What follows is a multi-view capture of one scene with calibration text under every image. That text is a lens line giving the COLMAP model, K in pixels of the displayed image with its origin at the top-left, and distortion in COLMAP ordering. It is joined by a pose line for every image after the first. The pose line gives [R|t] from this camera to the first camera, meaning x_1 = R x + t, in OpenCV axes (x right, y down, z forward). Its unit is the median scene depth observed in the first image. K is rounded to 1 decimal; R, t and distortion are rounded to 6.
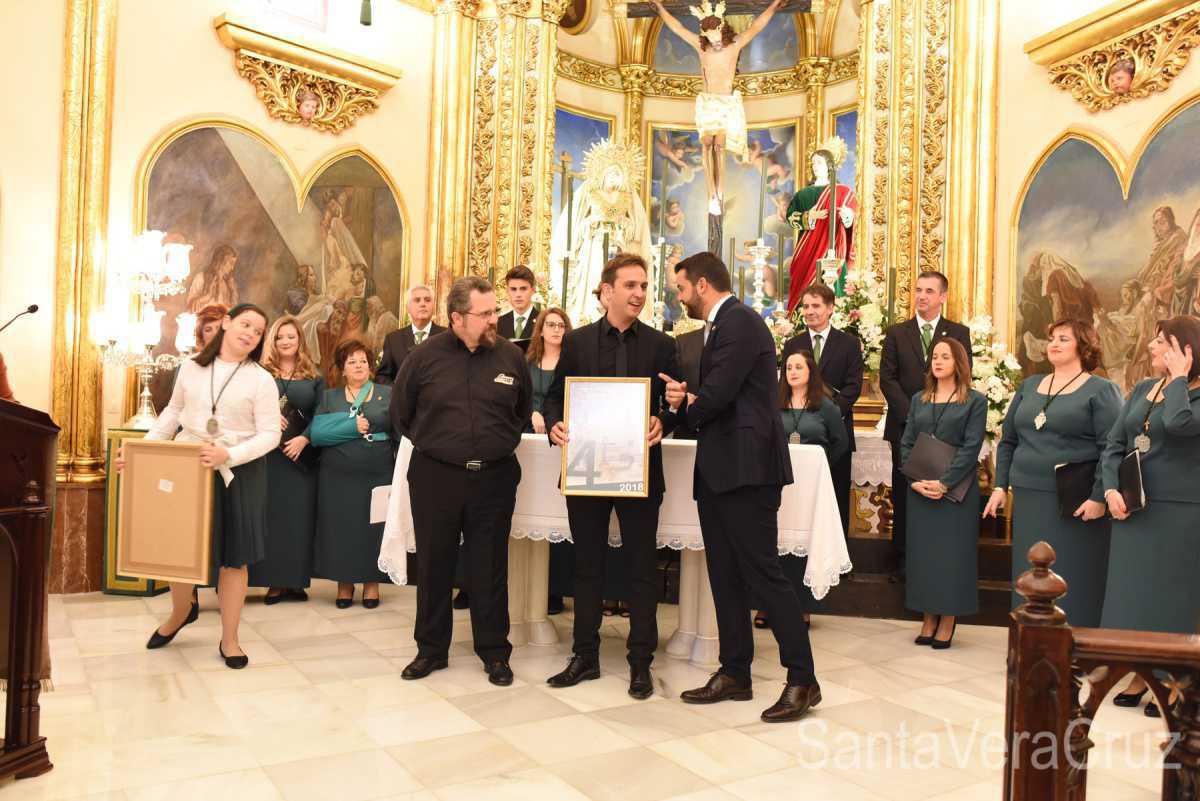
lens RADIAL K [[970.2, 0, 597.3], [0, 970.2, 401.9], [0, 0, 1]] dist [-0.076581, 0.069029]
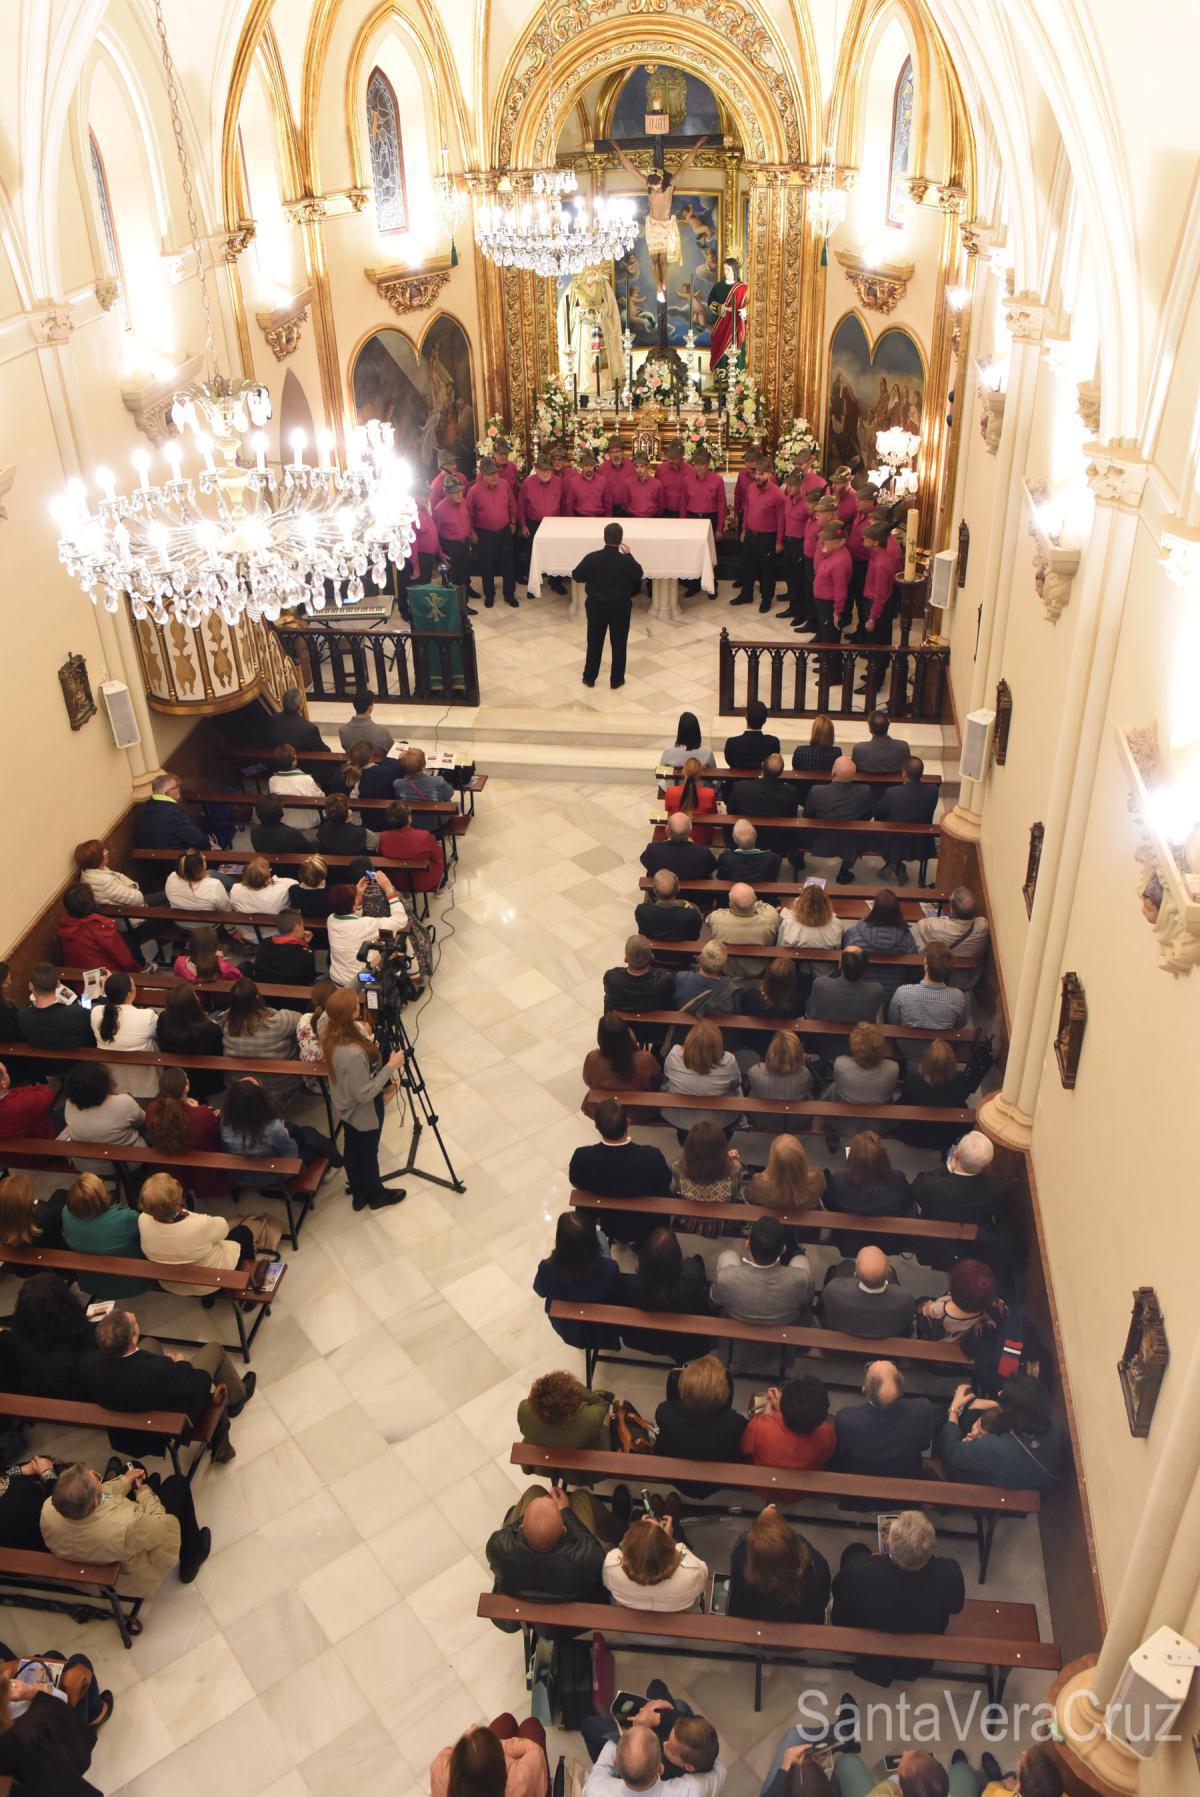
lens RADIAL K [[1449.7, 0, 607.8], [0, 1449.7, 899.6], [0, 0, 1]] dist [-0.076023, 0.066217]
pose [[0.995117, -0.091965, 0.035833, -0.147645], [0.057898, 0.837942, 0.542679, -0.729494], [-0.079934, -0.537955, 0.839175, -1.590761]]
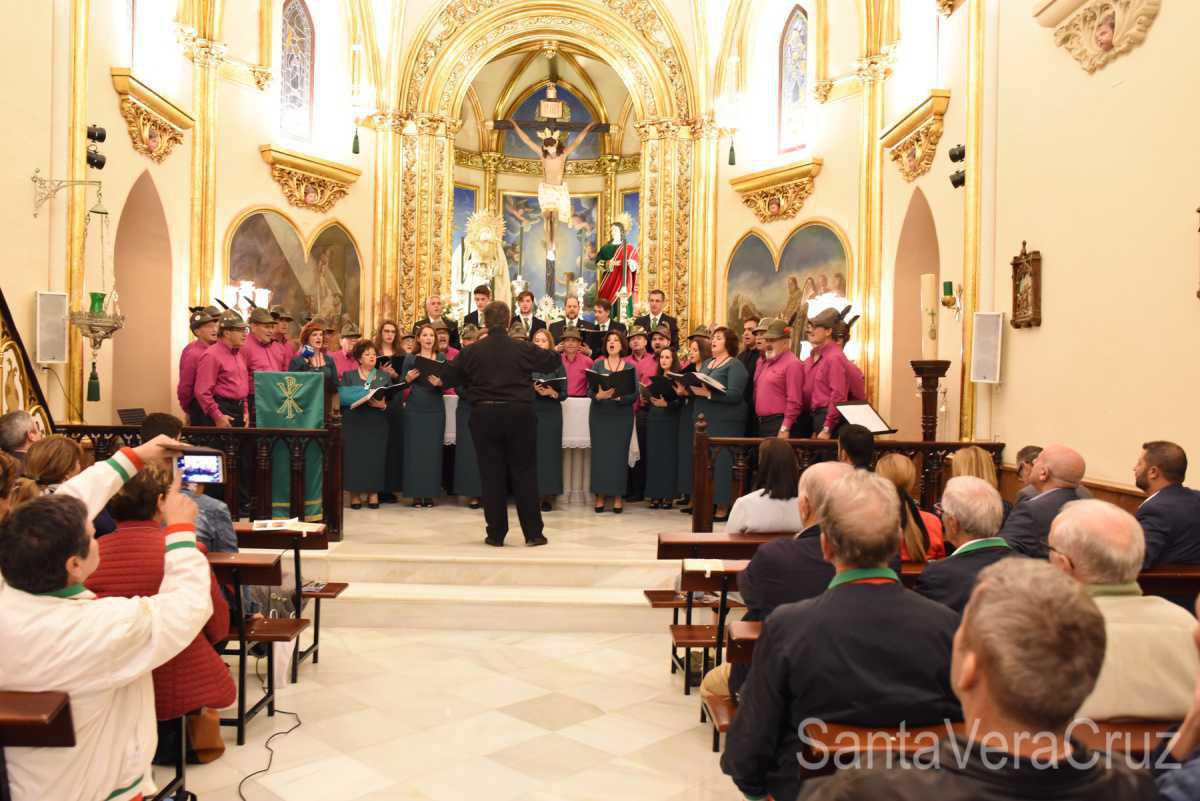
lens RADIAL K [[968.1, 0, 603.7], [0, 968.1, 402.4], [0, 0, 1]] dist [-0.076023, 0.066217]
pose [[0.970620, -0.015809, 0.240097, -0.206415], [0.009973, 0.999625, 0.025505, 0.000048], [-0.240411, -0.022361, 0.970414, -0.652137]]
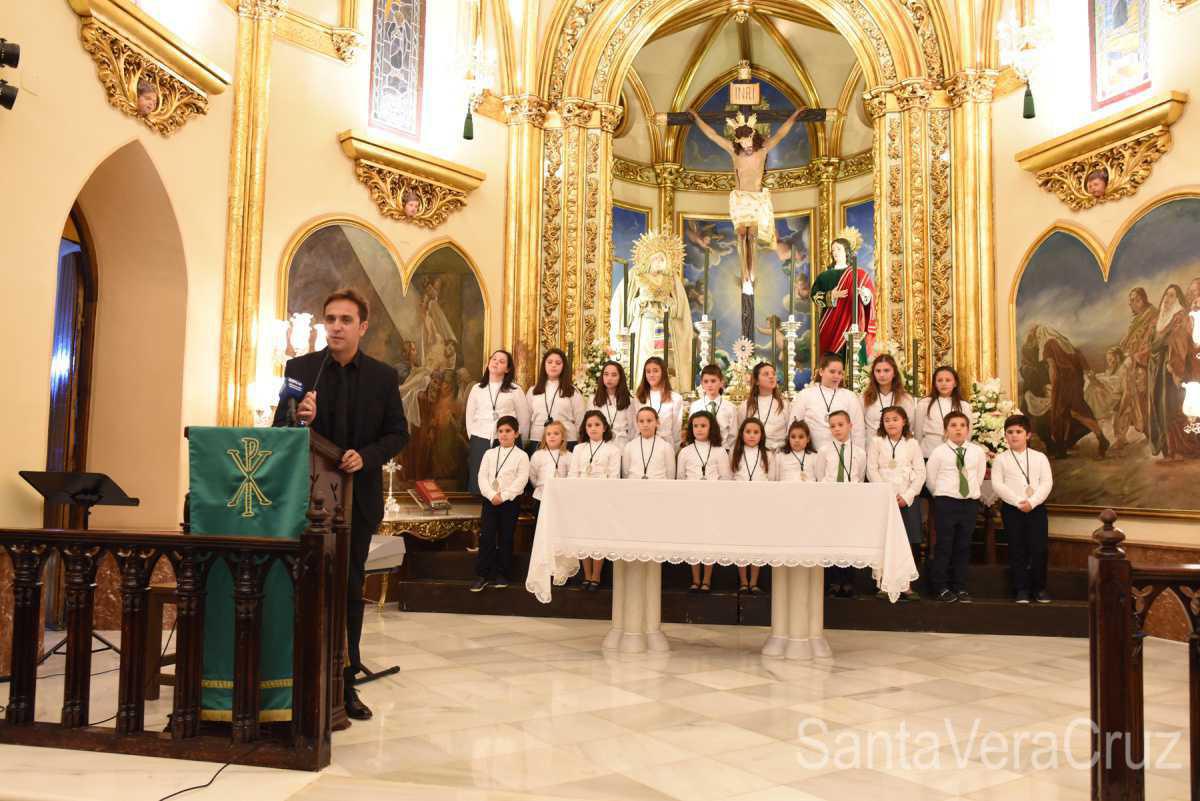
lens RADIAL K [[970.1, 0, 600.0], [0, 970.1, 400.5], [0, 0, 1]] dist [-0.074479, 0.067607]
pose [[0.999262, -0.011857, 0.036530, -0.113341], [0.014575, 0.997074, -0.075045, 0.017909], [-0.035534, 0.075522, 0.996511, -0.150207]]
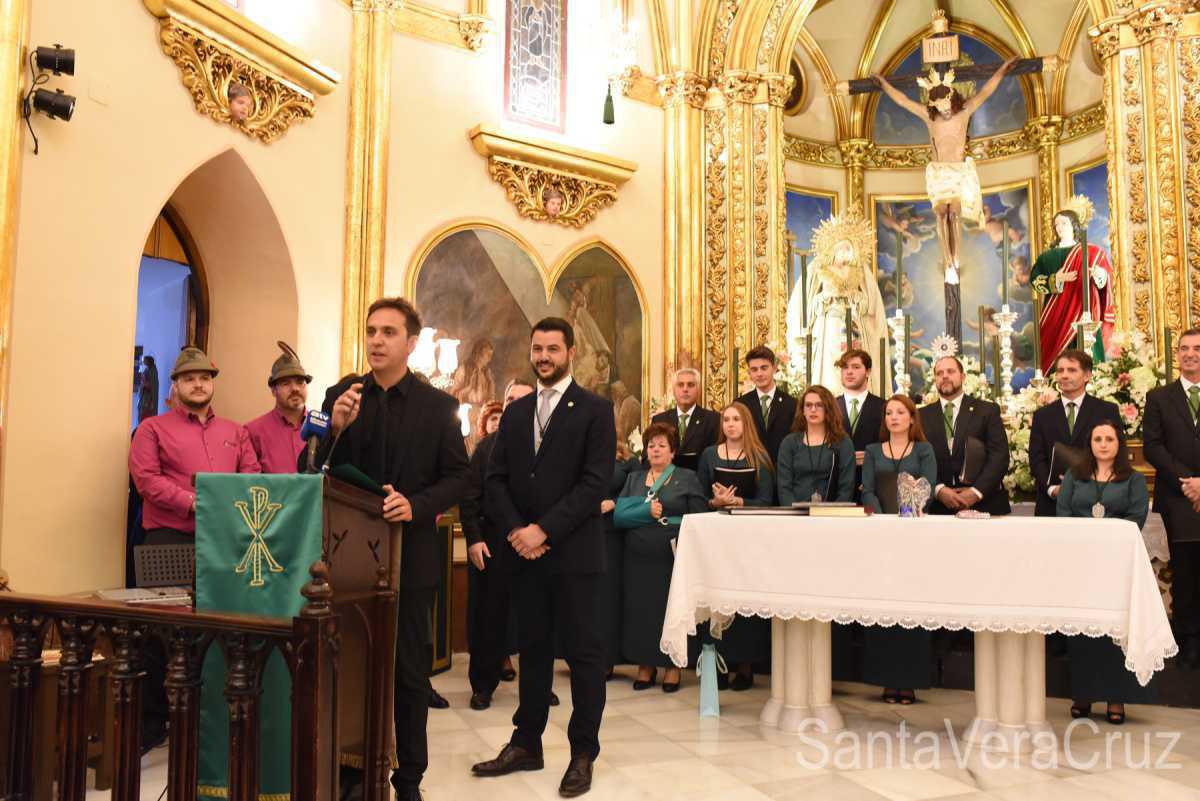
lens RADIAL K [[970.1, 0, 600.0], [0, 970.1, 400.5], [0, 0, 1]] dist [-0.074479, 0.067607]
pose [[0.981583, -0.039629, -0.186881, -0.059226], [0.023984, 0.996071, -0.085248, -0.001728], [0.189525, 0.079195, 0.978677, -0.010820]]
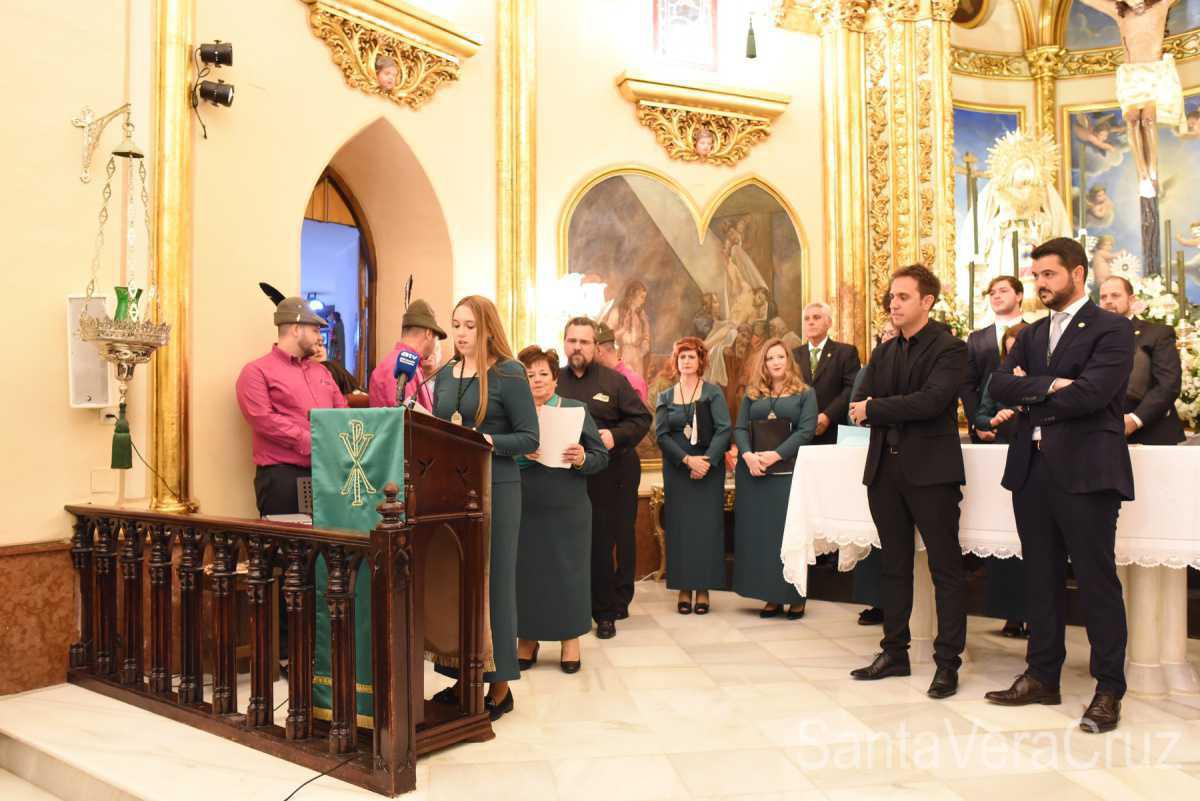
lens RADIAL K [[970.2, 0, 597.3], [0, 970.2, 401.9], [0, 0, 1]] dist [-0.076581, 0.069029]
pose [[0.907137, -0.047548, -0.418142, 0.021912], [0.036465, 0.998741, -0.034461, 0.008314], [0.419253, 0.016014, 0.907728, -0.010051]]
